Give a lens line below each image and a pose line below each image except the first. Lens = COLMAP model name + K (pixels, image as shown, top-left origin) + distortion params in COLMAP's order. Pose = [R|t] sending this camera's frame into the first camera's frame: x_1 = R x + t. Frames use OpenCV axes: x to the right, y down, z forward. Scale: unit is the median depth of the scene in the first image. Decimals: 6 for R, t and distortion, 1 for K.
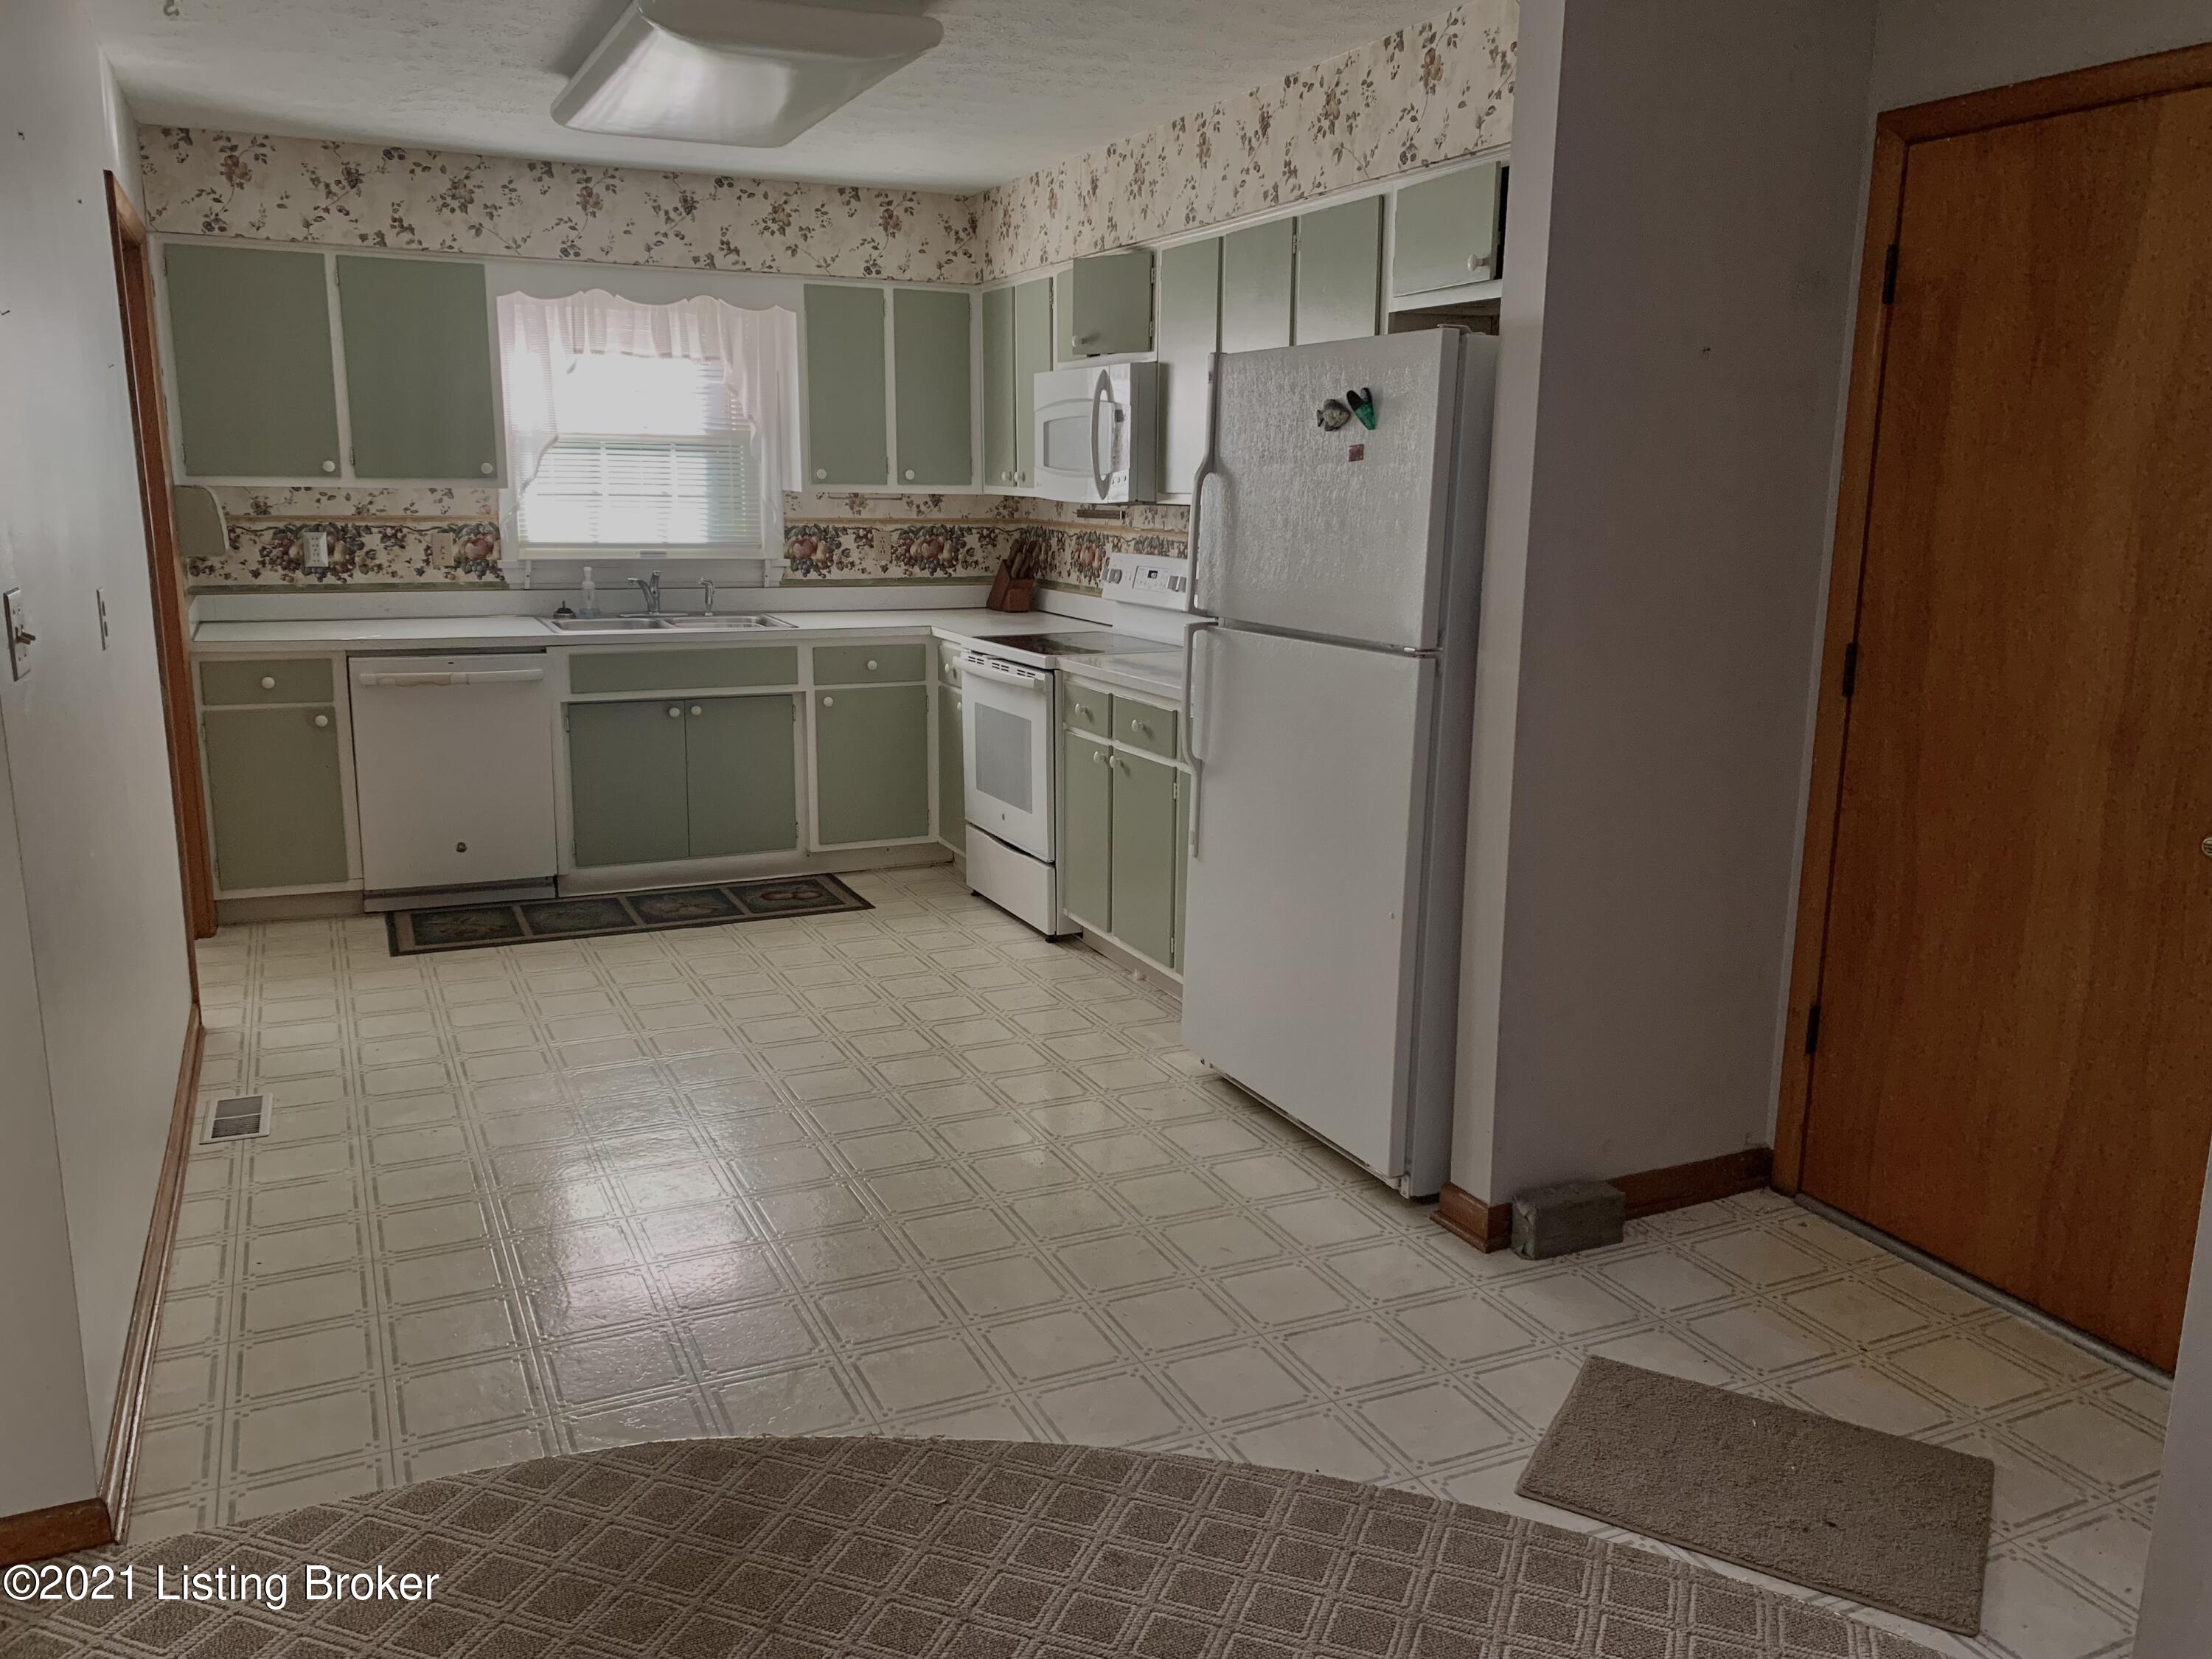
lens RADIAL K [[1694.1, 0, 1106.0], [0, 1694.1, 829.5], [0, 0, 1]] dist [0.080754, -0.147415]
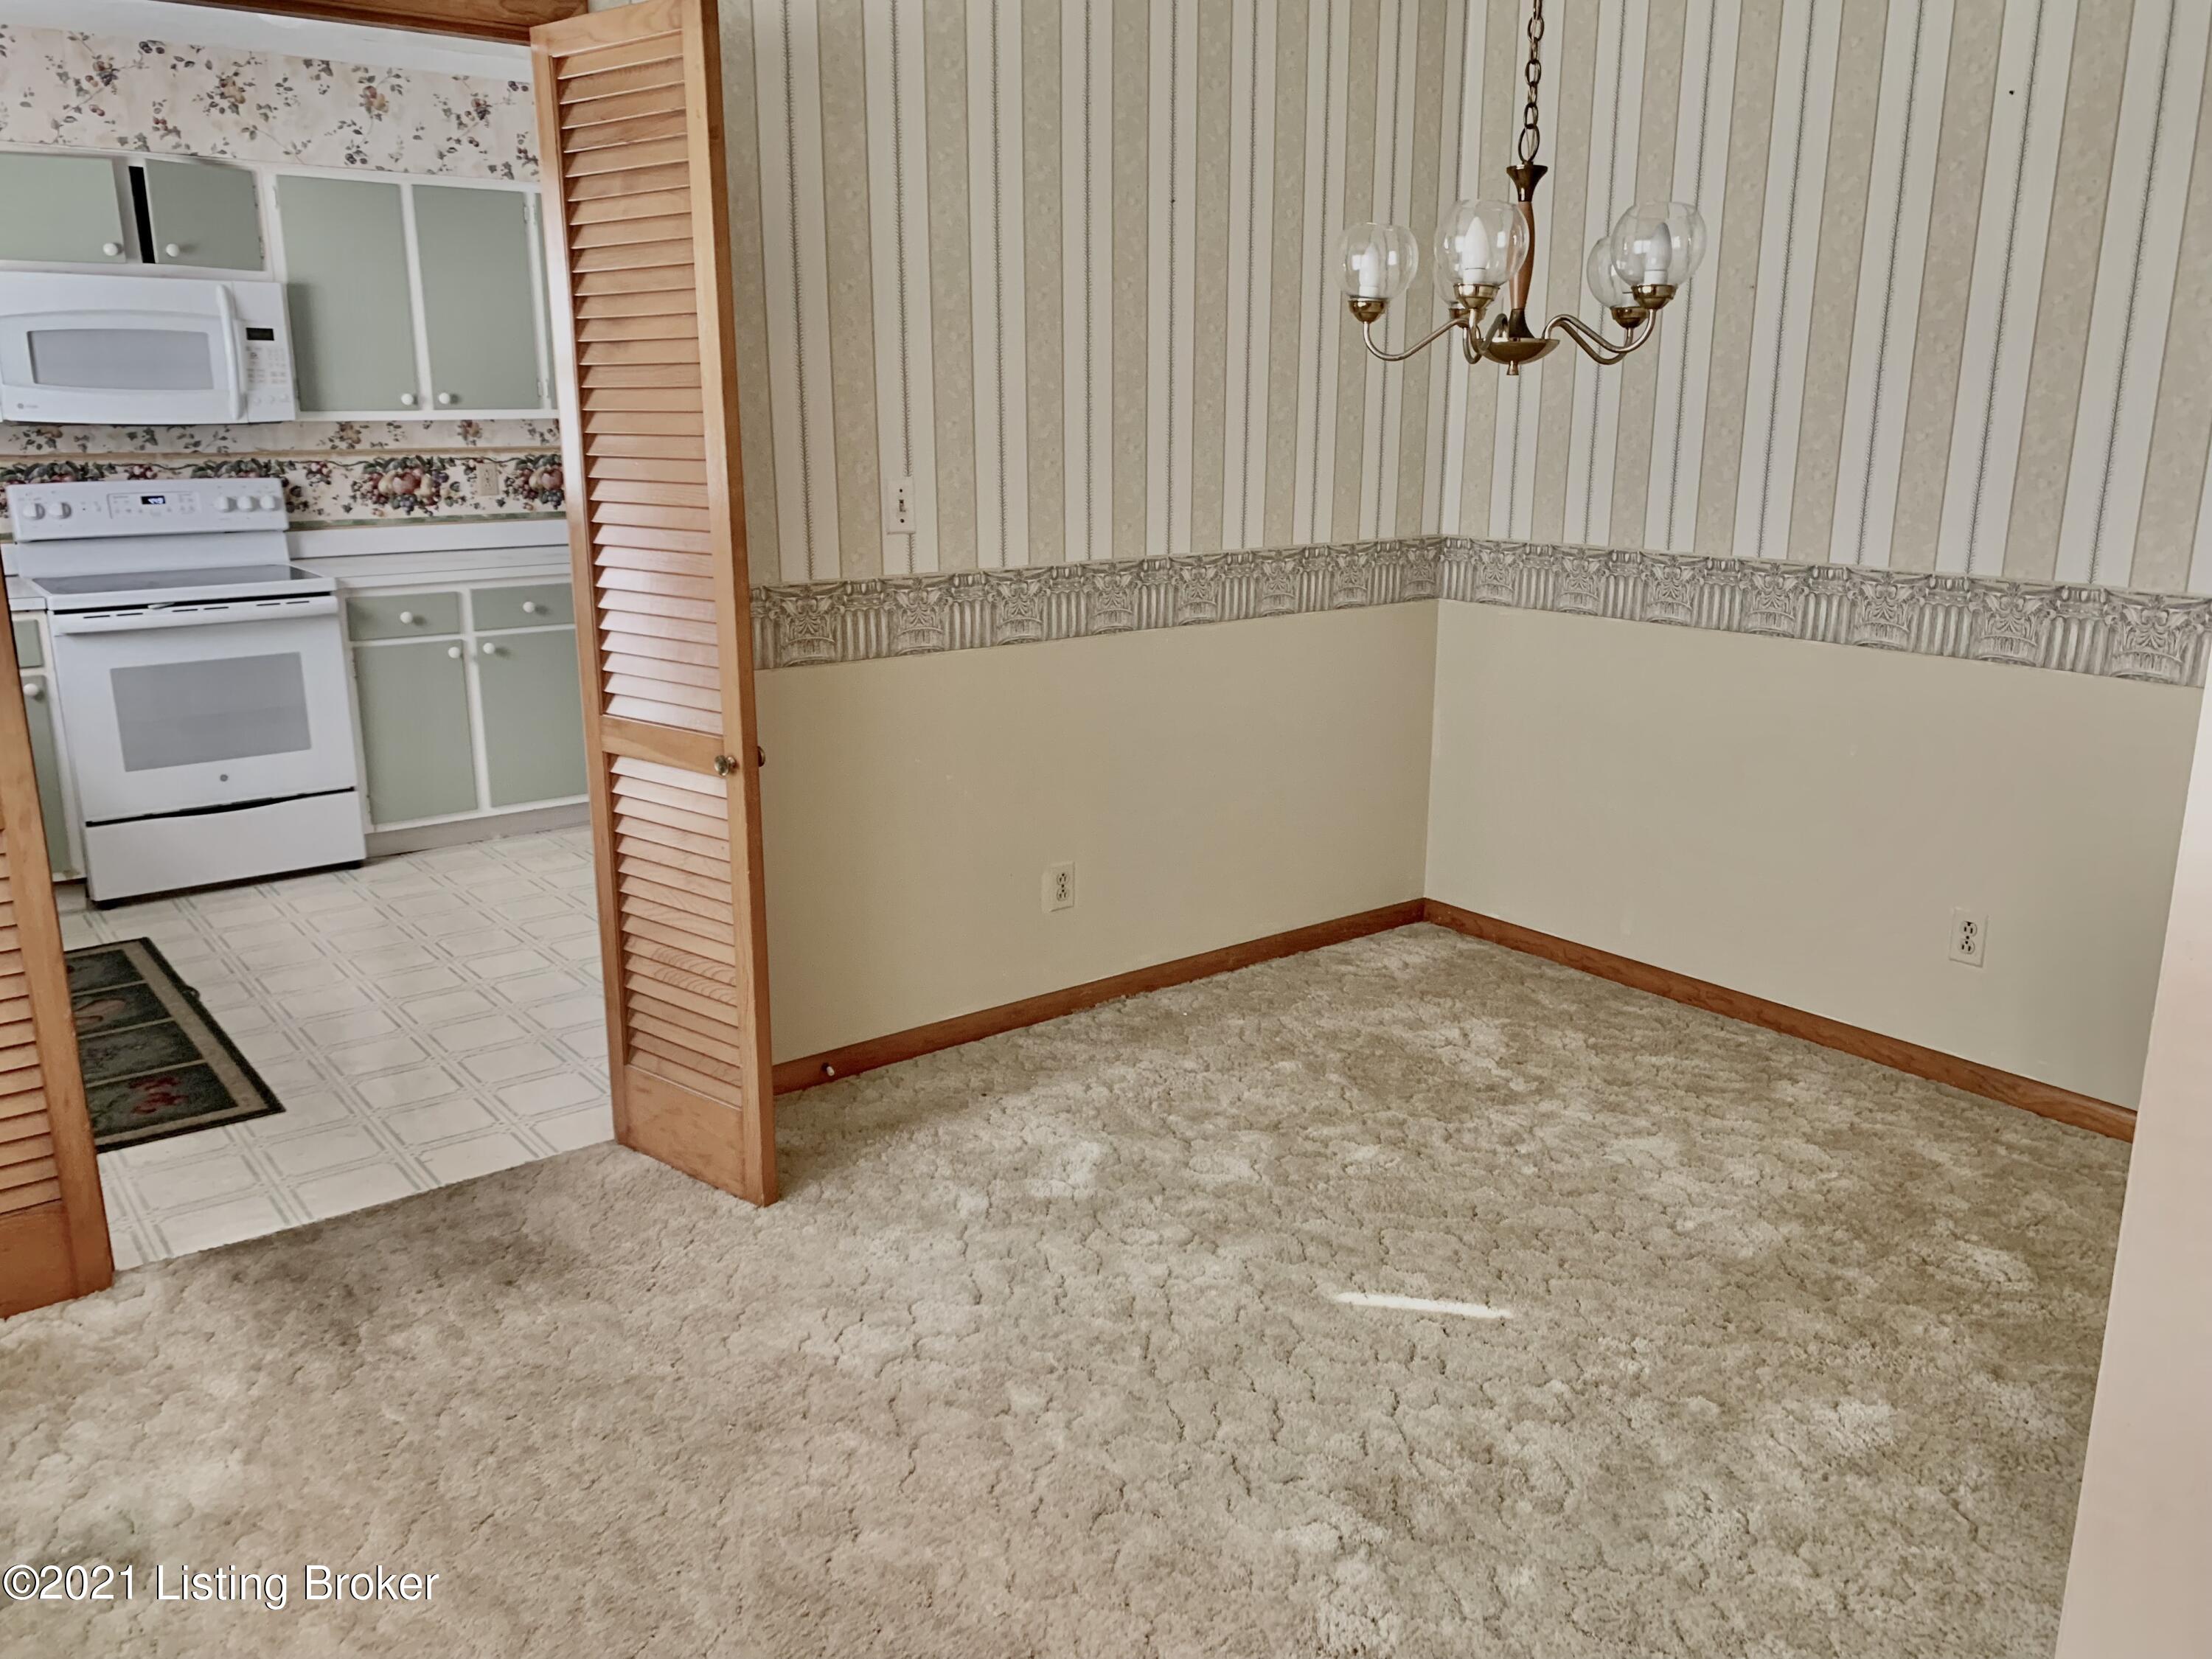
lens RADIAL K [[1686.1, 0, 1106.0], [0, 1686.1, 829.5], [0, 0, 1]] dist [-0.002050, 0.066677]
pose [[-0.205825, -0.265673, 0.941835, -0.970126], [0.200883, 0.930475, 0.306369, -0.156792], [-0.957748, 0.252257, -0.138146, 0.644191]]
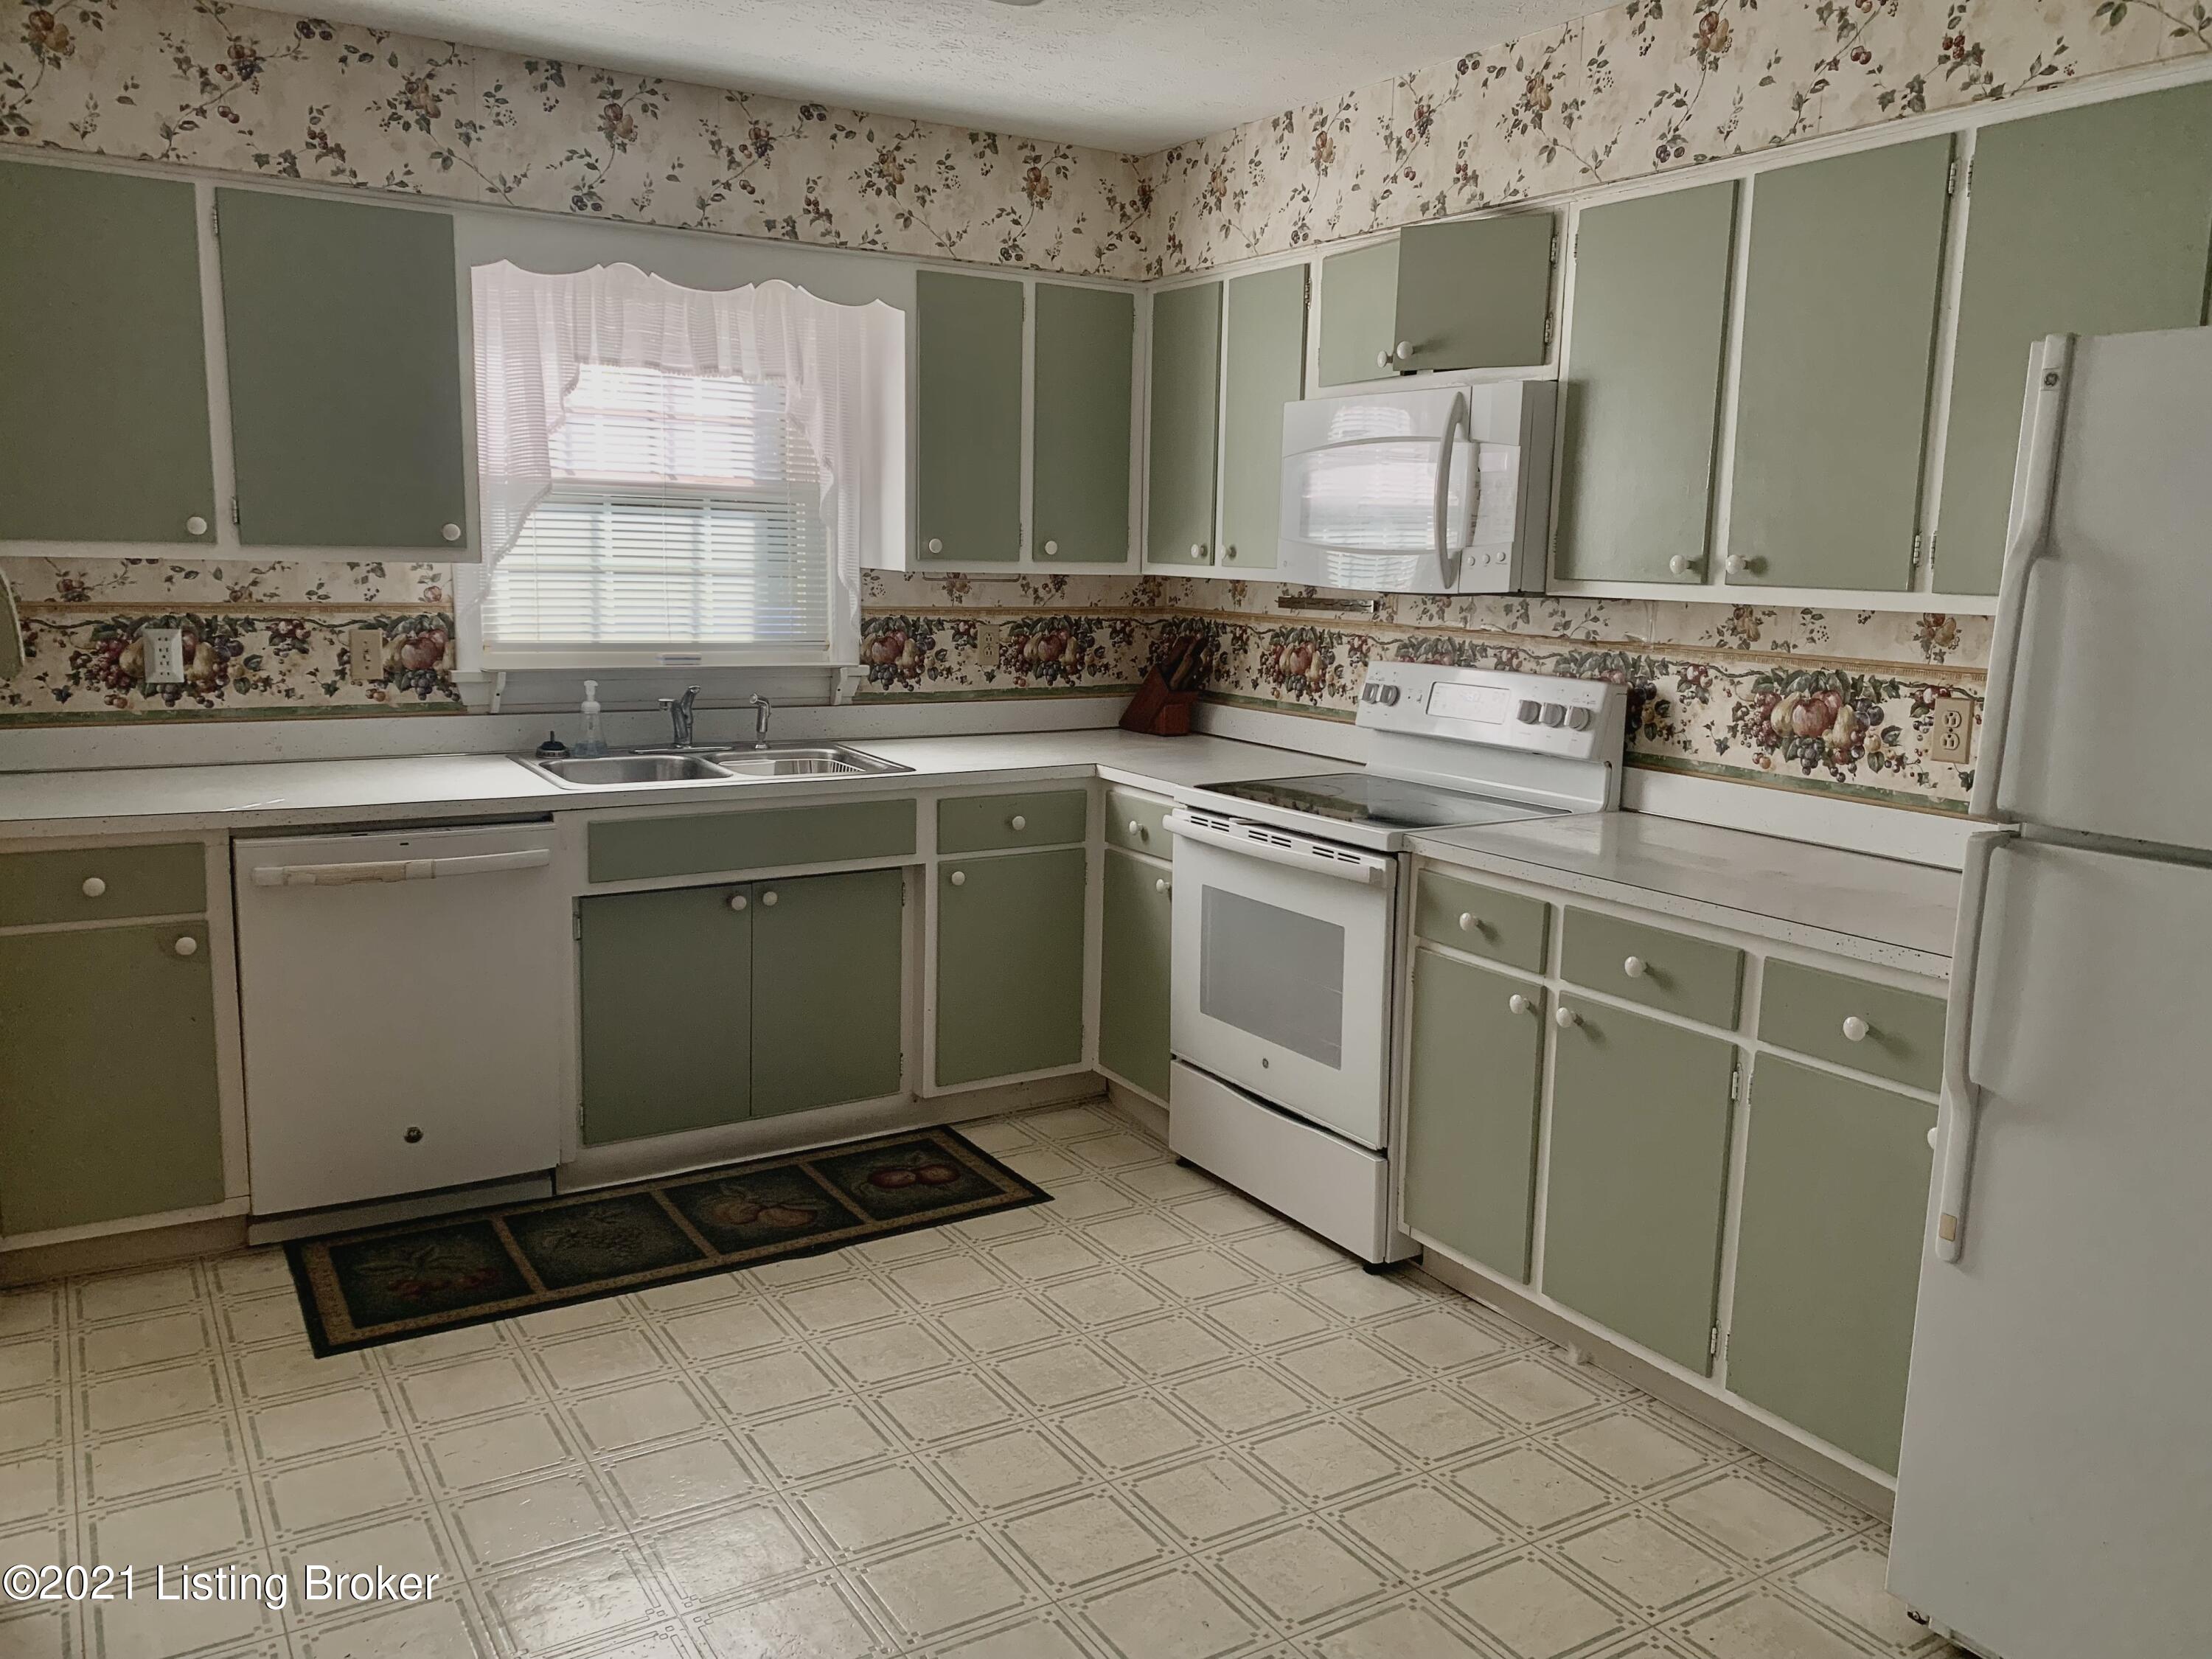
lens RADIAL K [[1695.7, 0, 1106.0], [0, 1695.7, 829.5], [0, 0, 1]] dist [0.057339, -0.080583]
pose [[0.992955, -0.008285, 0.118204, -0.189187], [0.012788, 0.999219, -0.037390, -0.070598], [-0.117802, 0.038638, 0.992285, 0.330195]]
